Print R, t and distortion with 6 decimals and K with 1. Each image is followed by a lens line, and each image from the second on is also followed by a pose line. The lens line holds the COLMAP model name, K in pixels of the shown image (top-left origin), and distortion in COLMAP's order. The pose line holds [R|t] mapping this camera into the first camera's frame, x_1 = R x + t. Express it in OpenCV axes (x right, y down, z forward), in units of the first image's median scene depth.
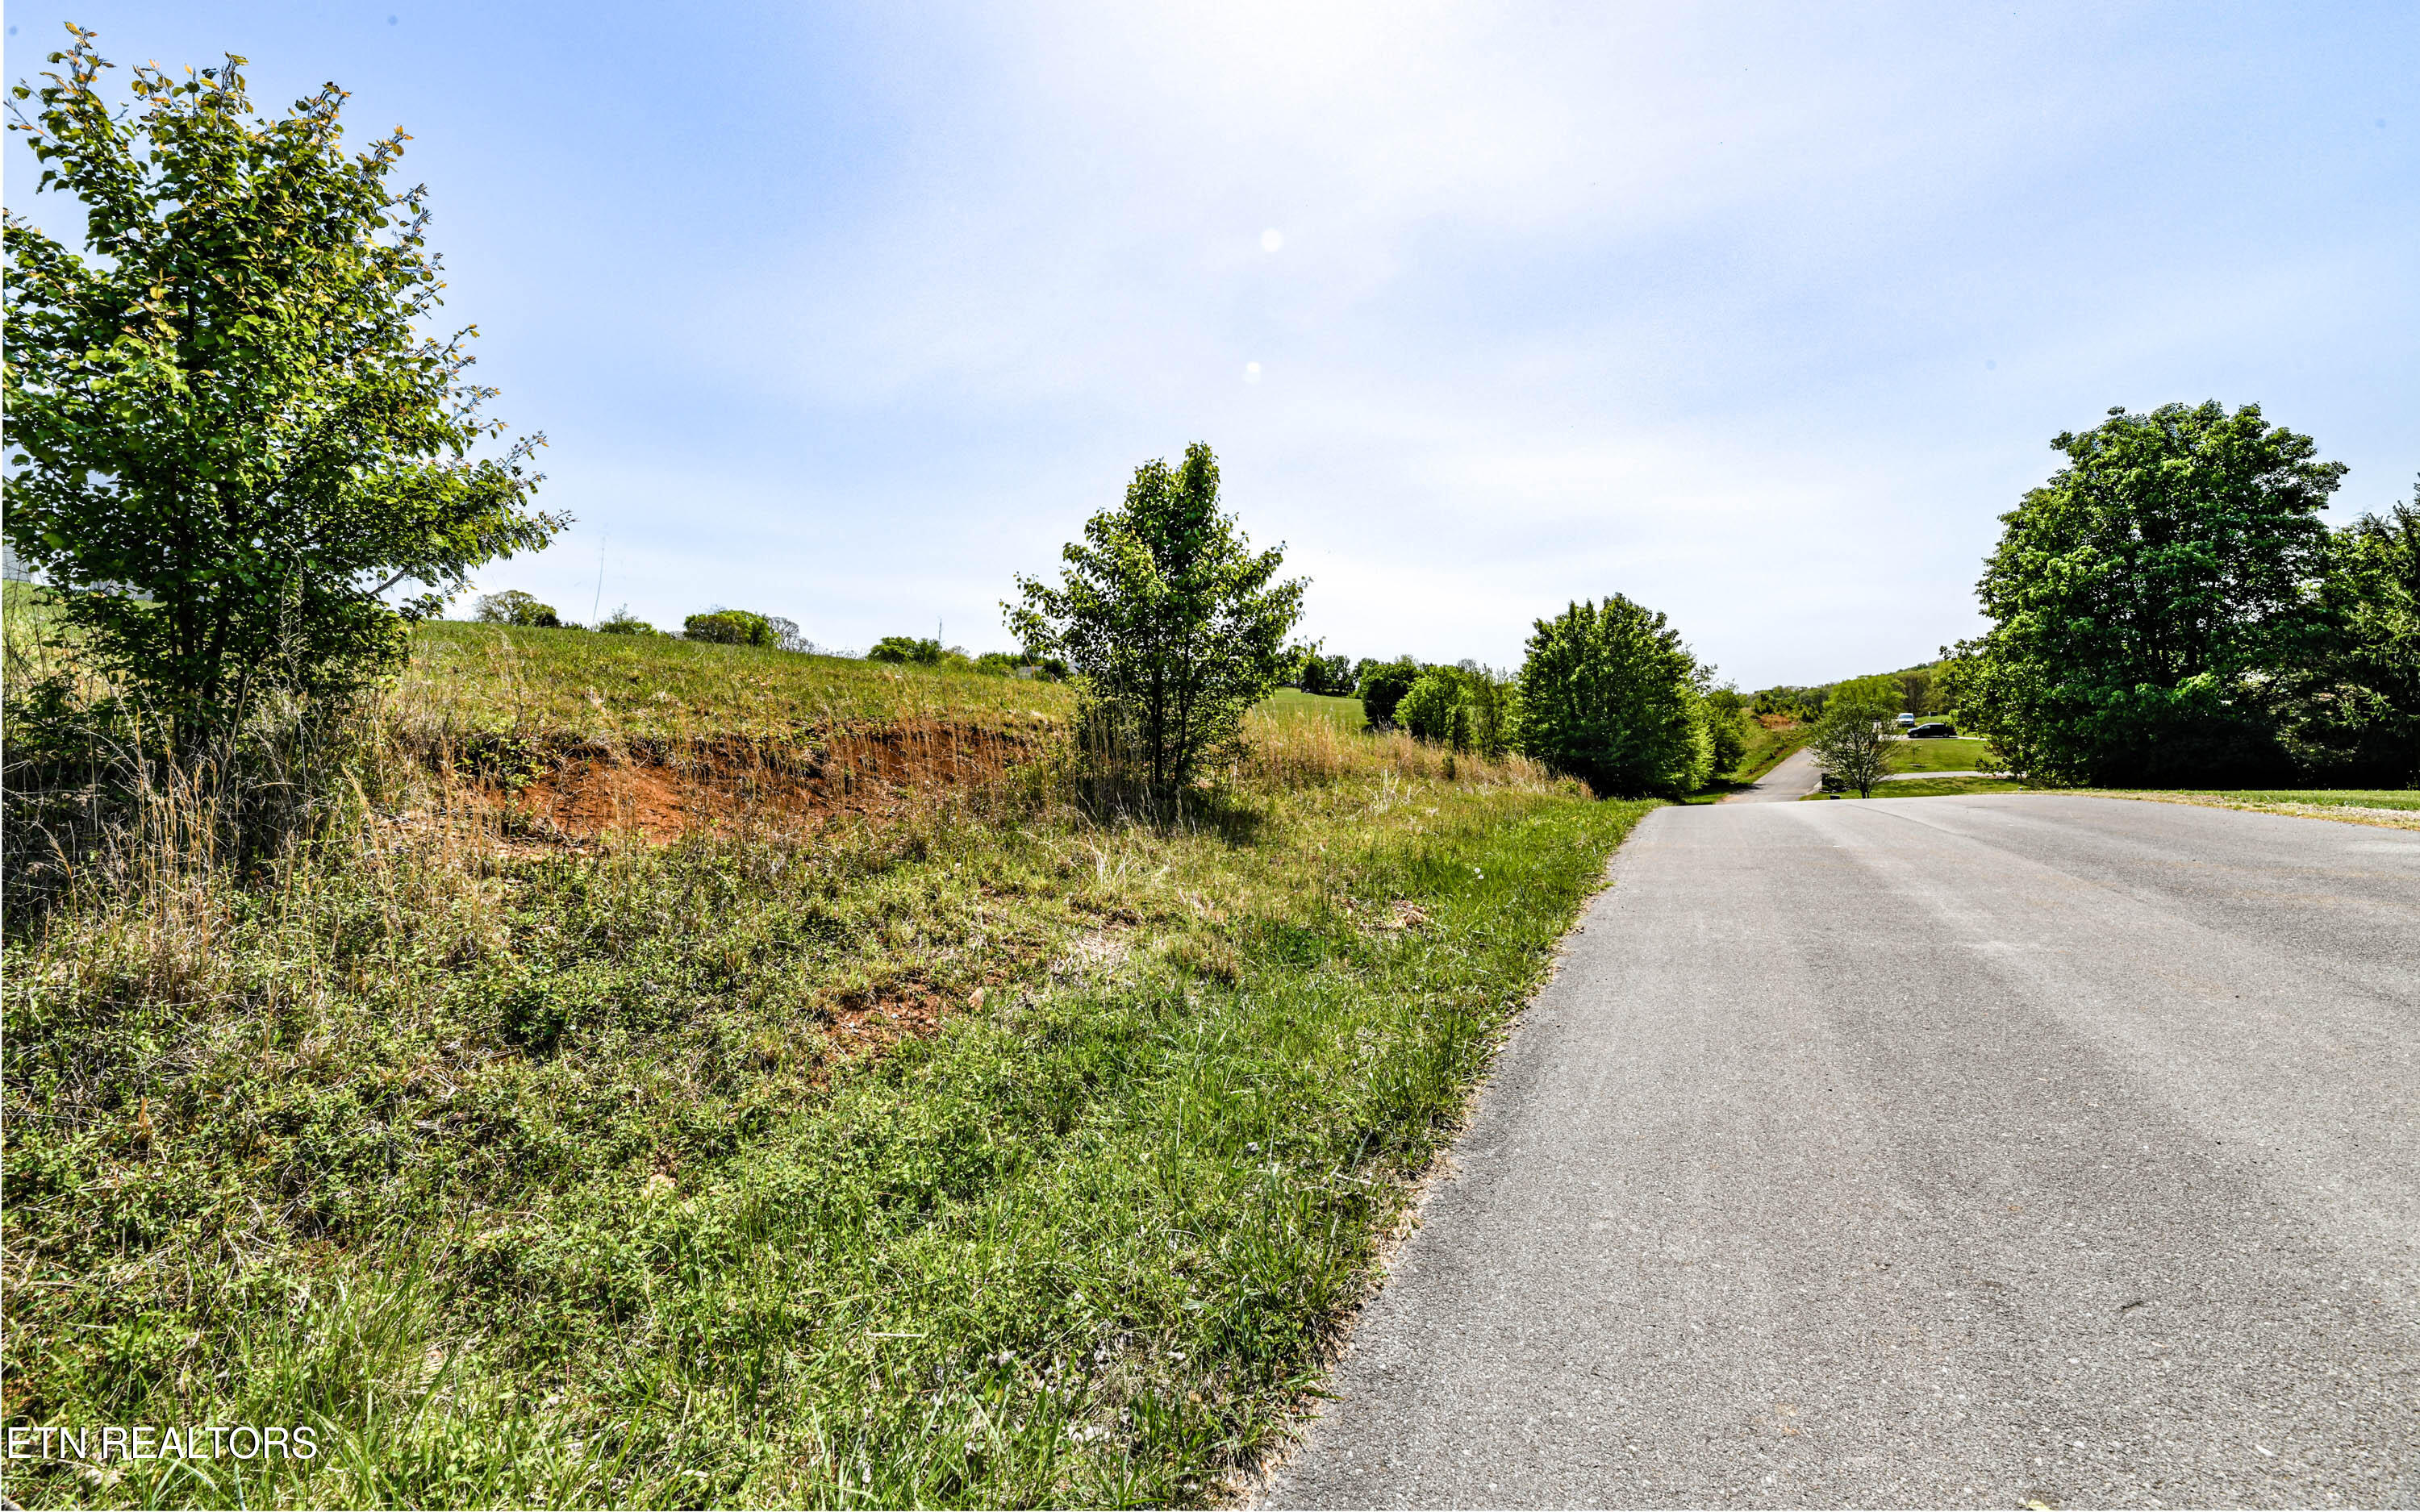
lens RADIAL K [[995.2, 0, 1210.5], [0, 995.2, 748.3], [0, 0, 1]] dist [-0.017132, 0.000359]
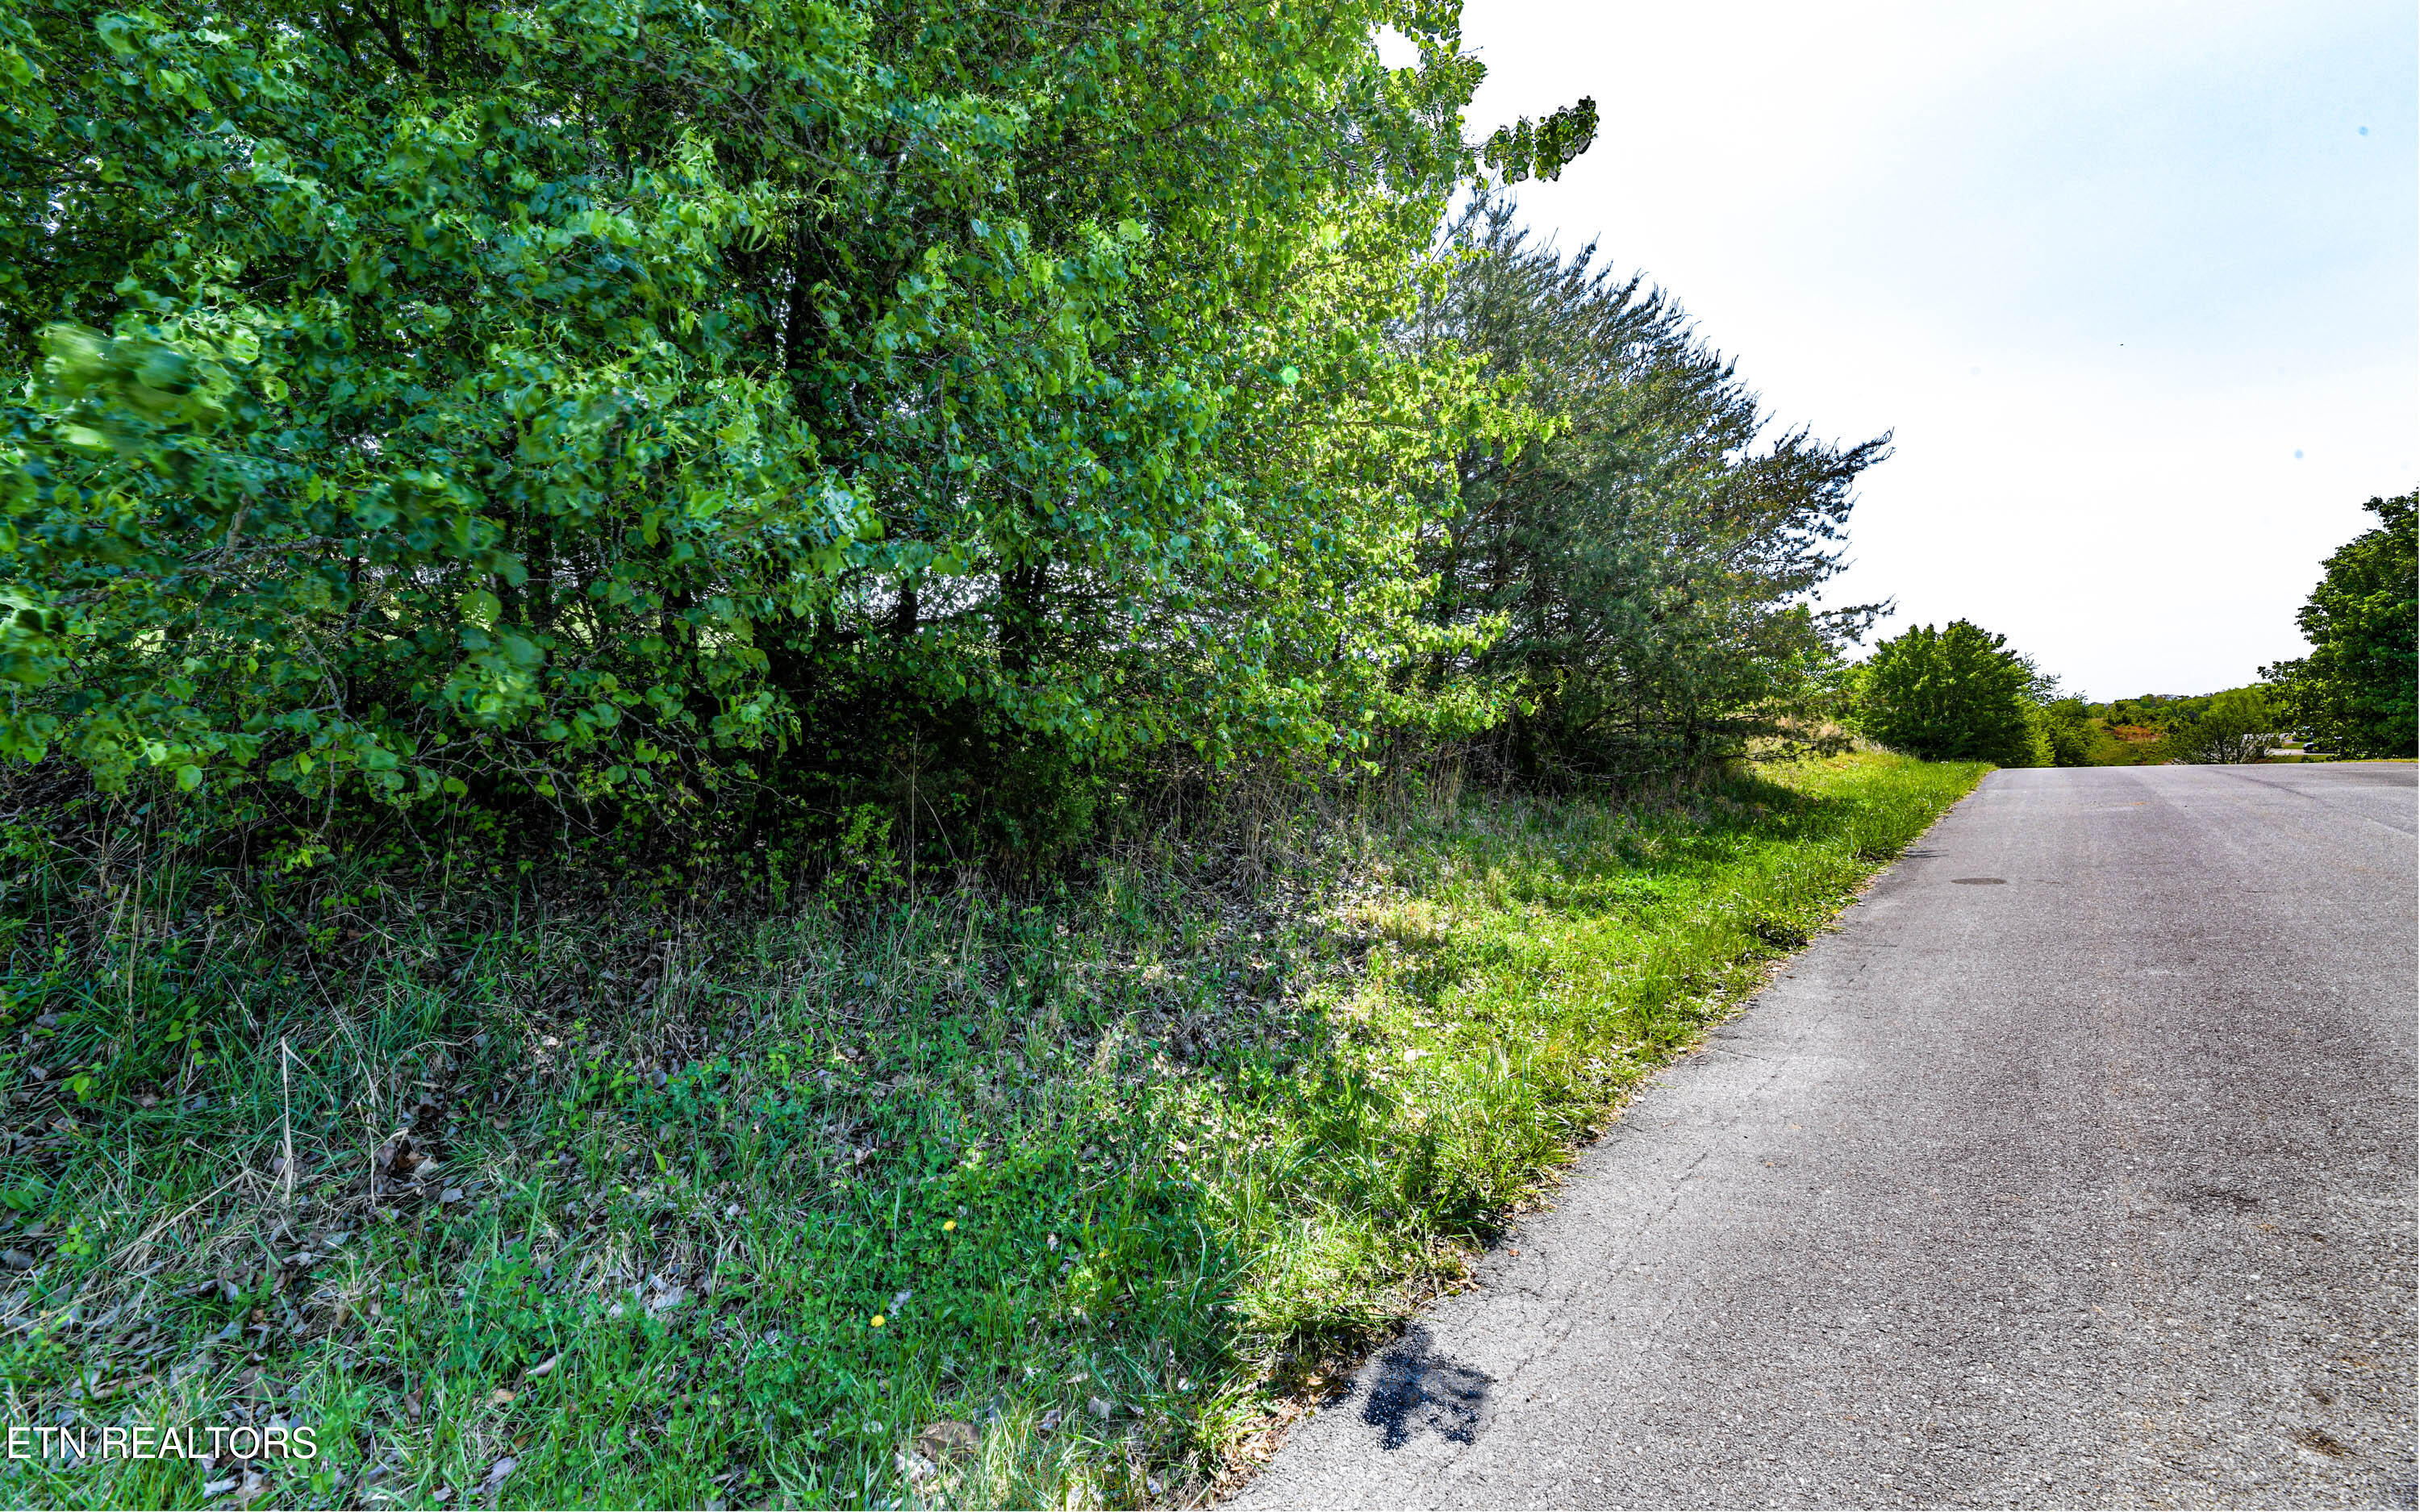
lens RADIAL K [[995.2, 0, 1209.0], [0, 995.2, 754.5], [0, 0, 1]] dist [-0.017132, 0.000359]
pose [[0.970073, 0.022706, -0.241751, -0.181019], [-0.021768, 0.999742, 0.006549, 0.021157], [0.241837, -0.001091, 0.970316, -0.379462]]
